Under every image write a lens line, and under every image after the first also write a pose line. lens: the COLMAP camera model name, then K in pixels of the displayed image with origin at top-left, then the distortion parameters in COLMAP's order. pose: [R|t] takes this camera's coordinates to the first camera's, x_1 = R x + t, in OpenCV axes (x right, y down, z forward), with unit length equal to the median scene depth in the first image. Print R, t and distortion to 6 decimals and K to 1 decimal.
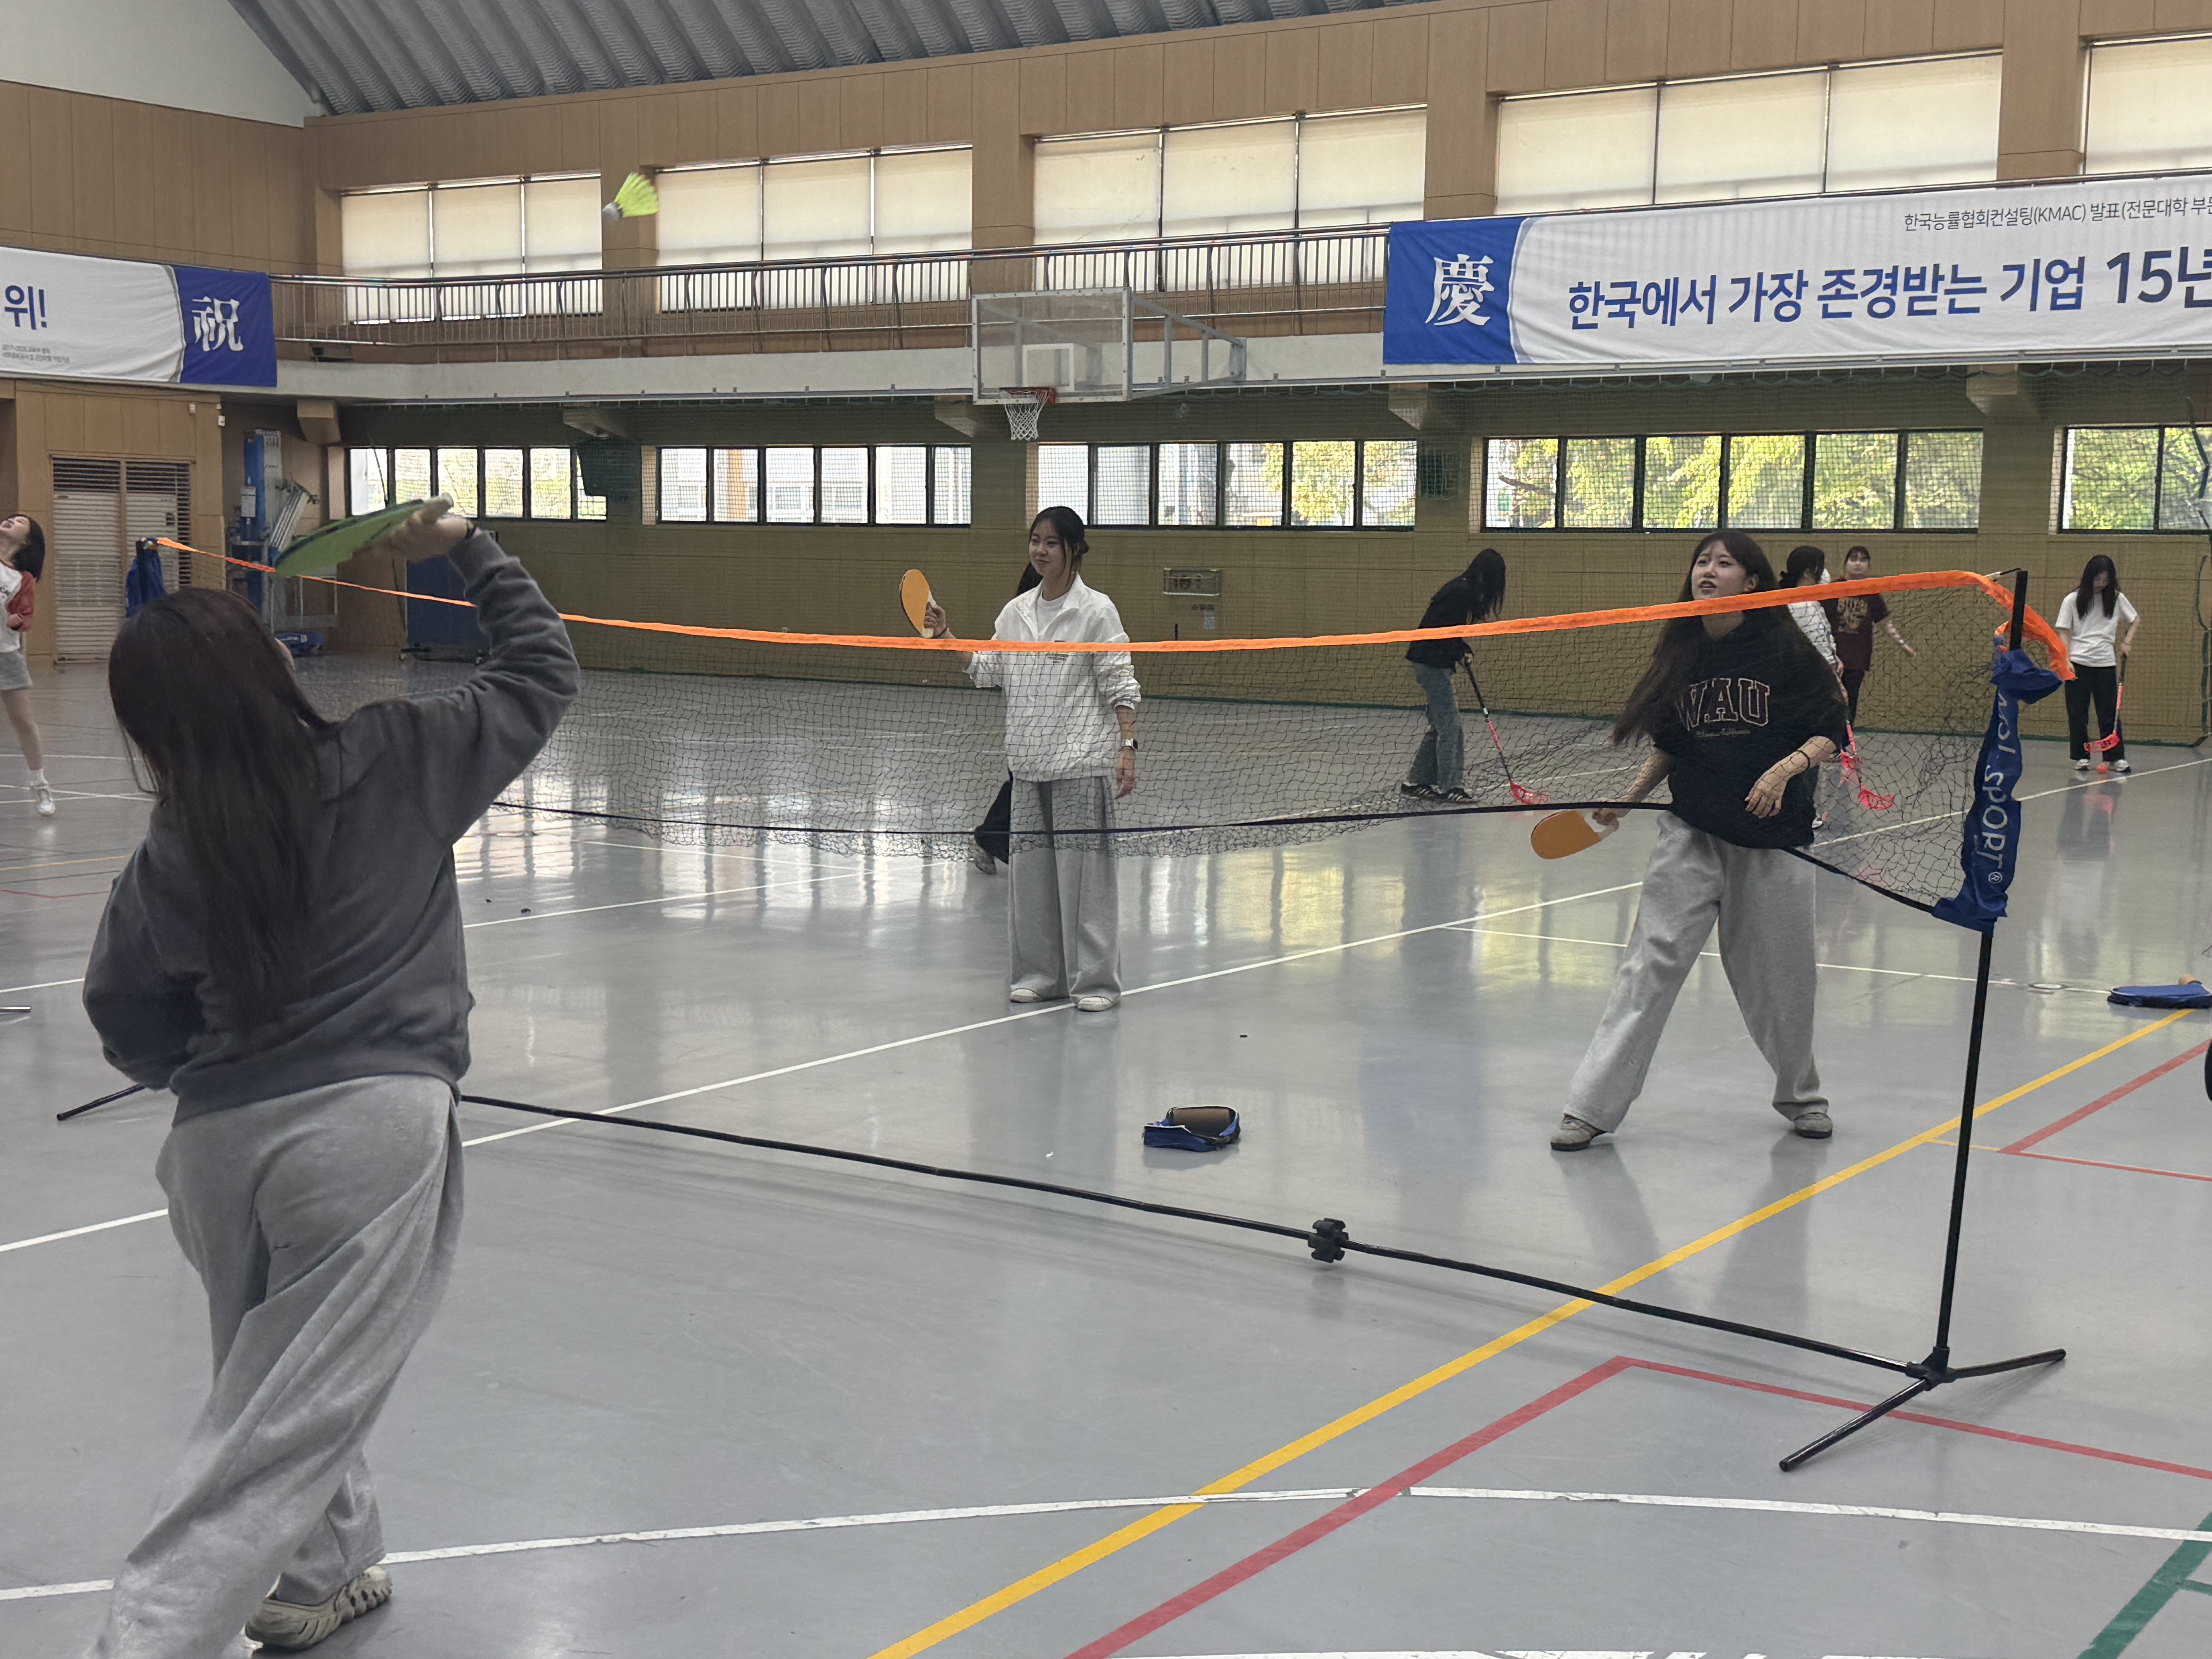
lens RADIAL K [[2925.5, 0, 1049.8], [0, 2925.5, 851.2], [0, 0, 1]] dist [0.116258, 0.000000]
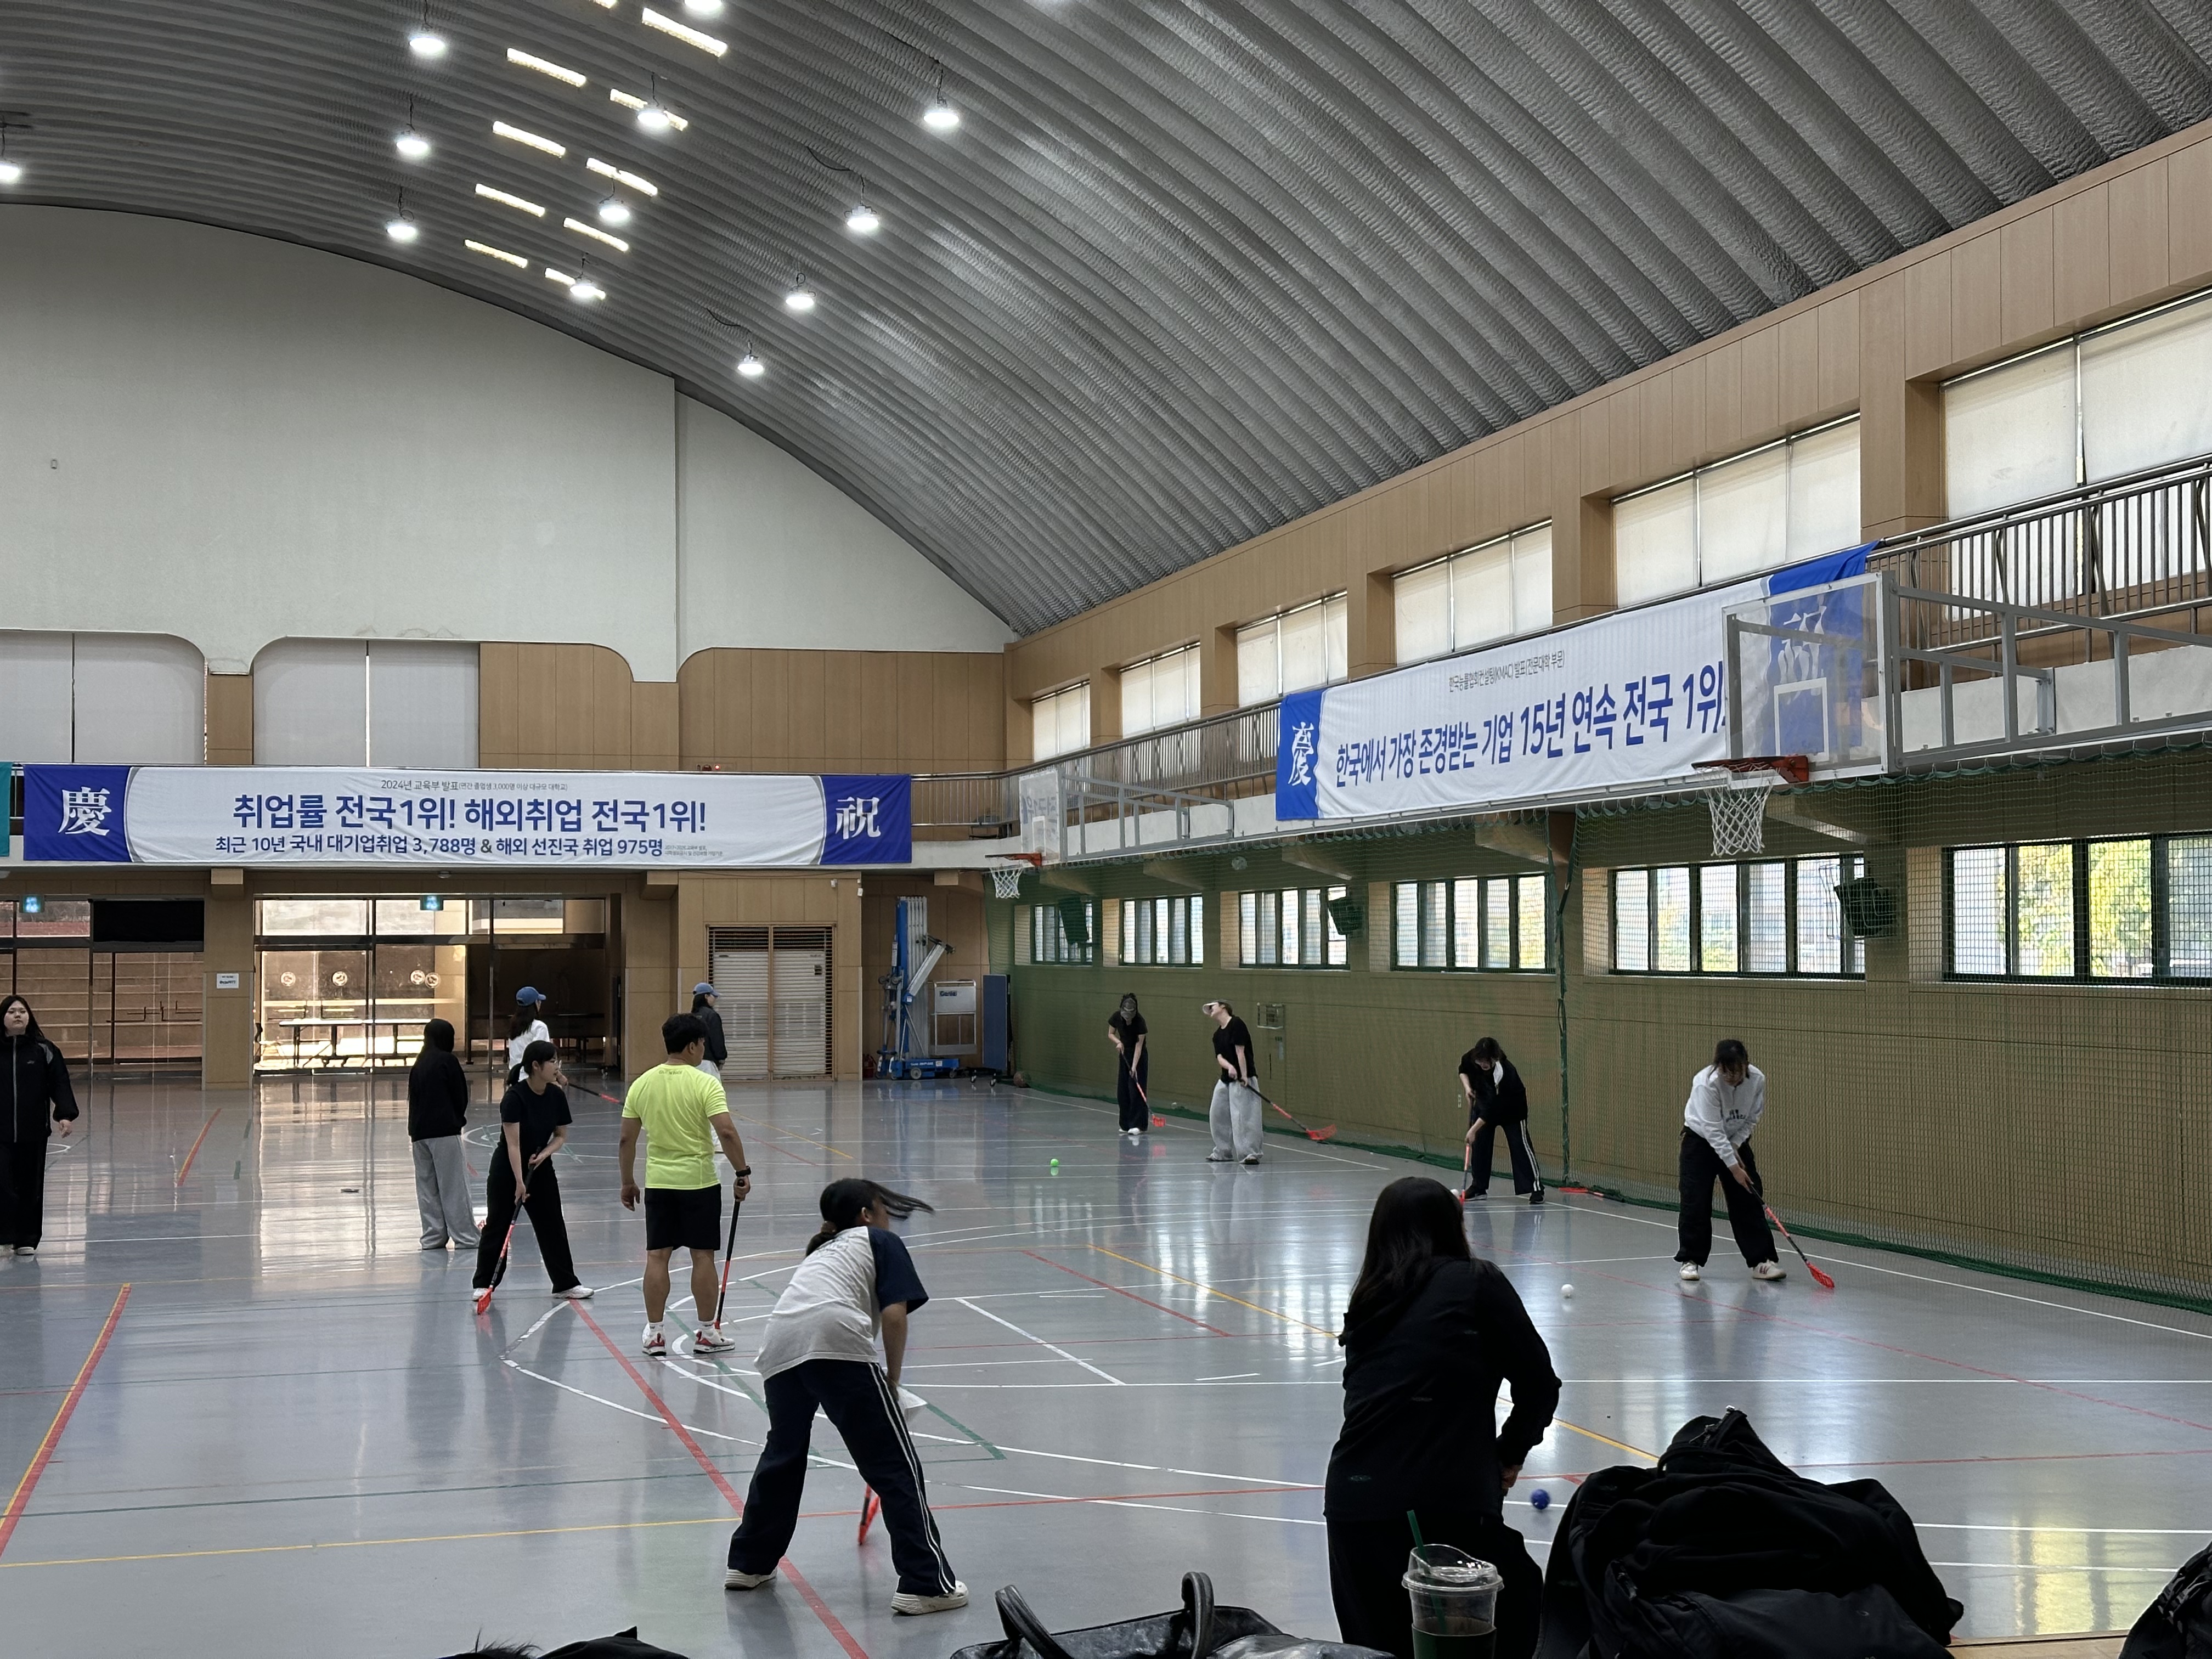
lens RADIAL K [[3047.4, 0, 1074.7], [0, 3047.4, 880.3], [0, 0, 1]] dist [0.137508, 0.000000]
pose [[0.756755, -0.030268, -0.652998, 0.661156], [-0.055361, 0.992371, -0.110156, -0.011974], [0.651350, 0.119511, 0.749306, 0.082828]]
